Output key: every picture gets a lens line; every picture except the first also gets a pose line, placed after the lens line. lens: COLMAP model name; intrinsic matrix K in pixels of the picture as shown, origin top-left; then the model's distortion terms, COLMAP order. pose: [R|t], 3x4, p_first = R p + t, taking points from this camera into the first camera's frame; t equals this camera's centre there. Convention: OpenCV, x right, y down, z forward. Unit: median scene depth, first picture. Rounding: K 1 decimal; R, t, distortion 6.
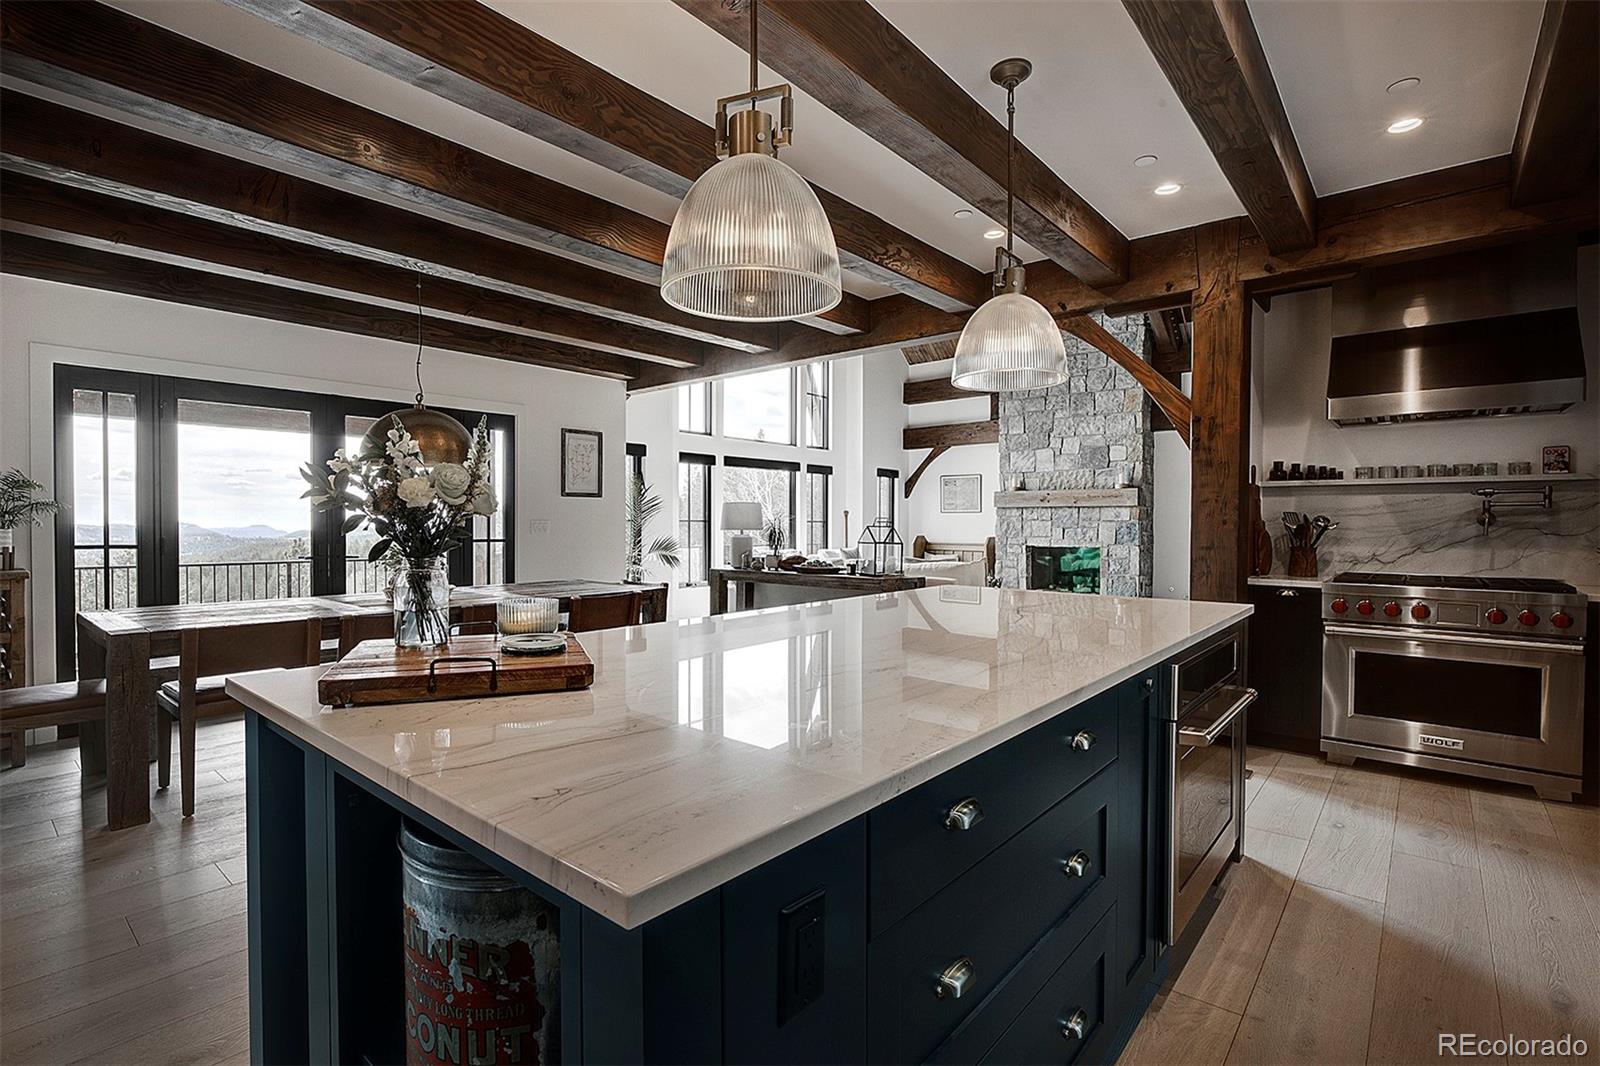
lens RADIAL K [[741.3, 0, 764.1], [0, 741.3, 532.3], [0, 0, 1]] dist [0.000498, 0.000022]
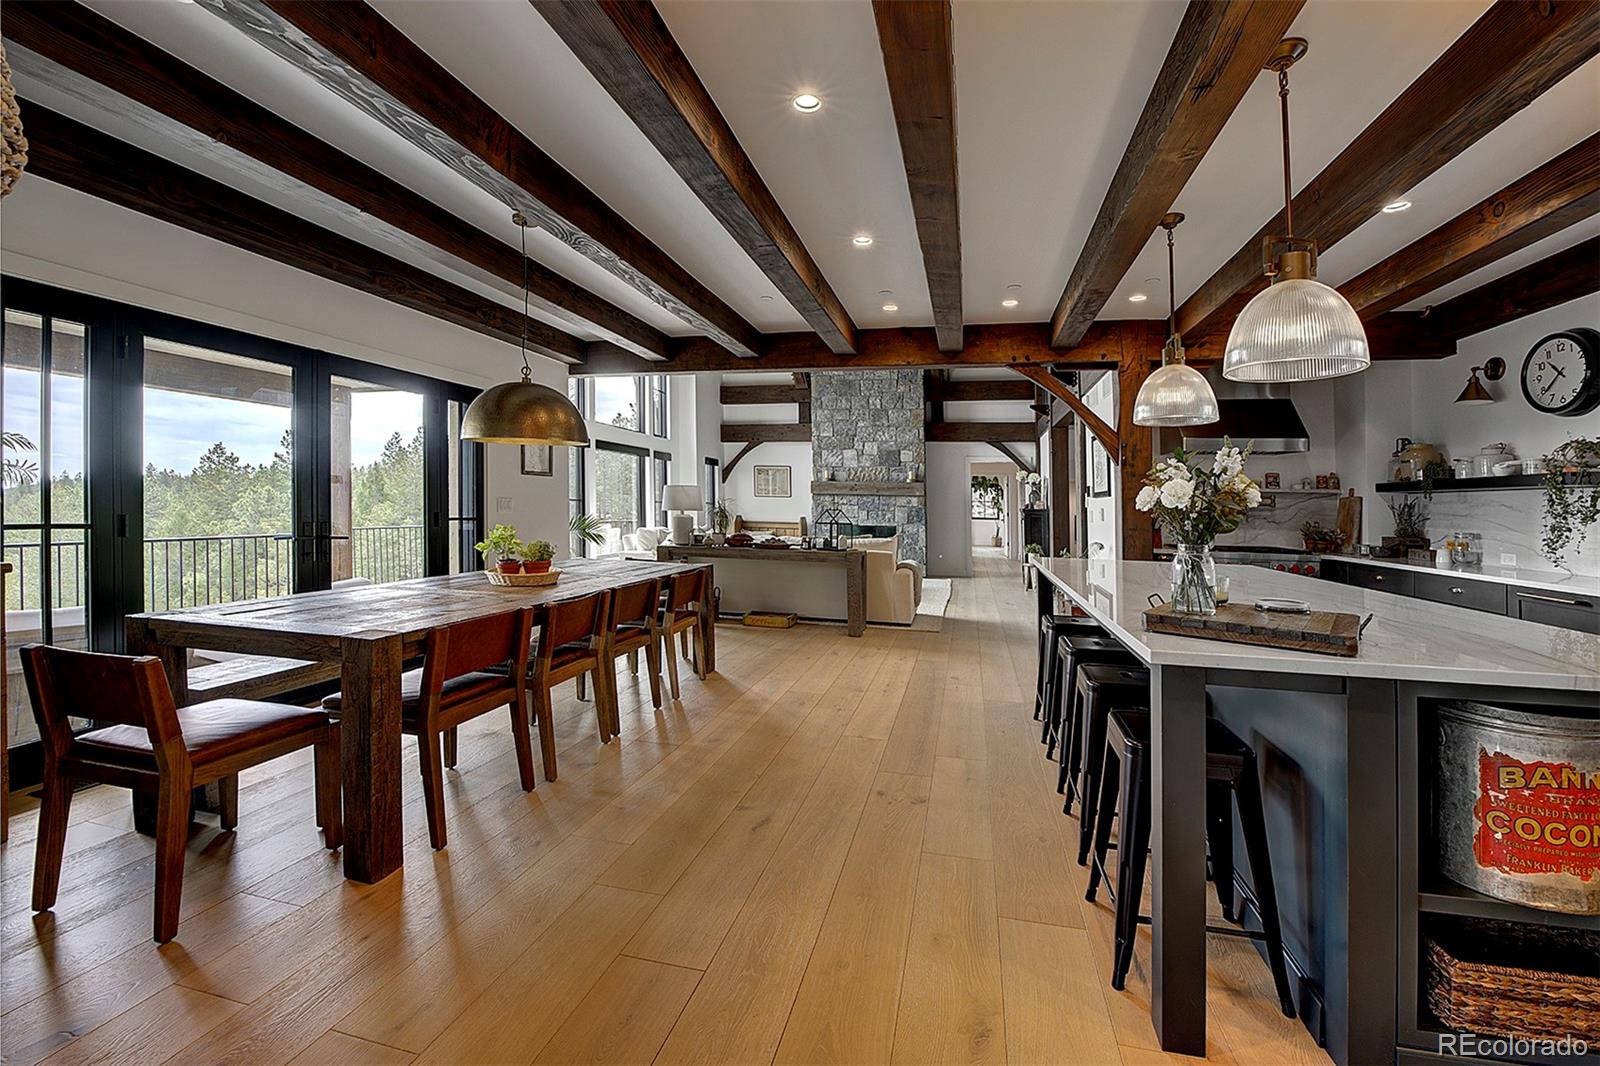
lens RADIAL K [[640.8, 0, 800.9], [0, 640.8, 500.4], [0, 0, 1]] dist [0.001339, 0.000329]
pose [[0.892597, 0.020249, 0.450401, -0.199212], [-0.013467, 0.999743, -0.018256, -0.001786], [-0.450654, 0.010229, 0.892640, 0.038996]]
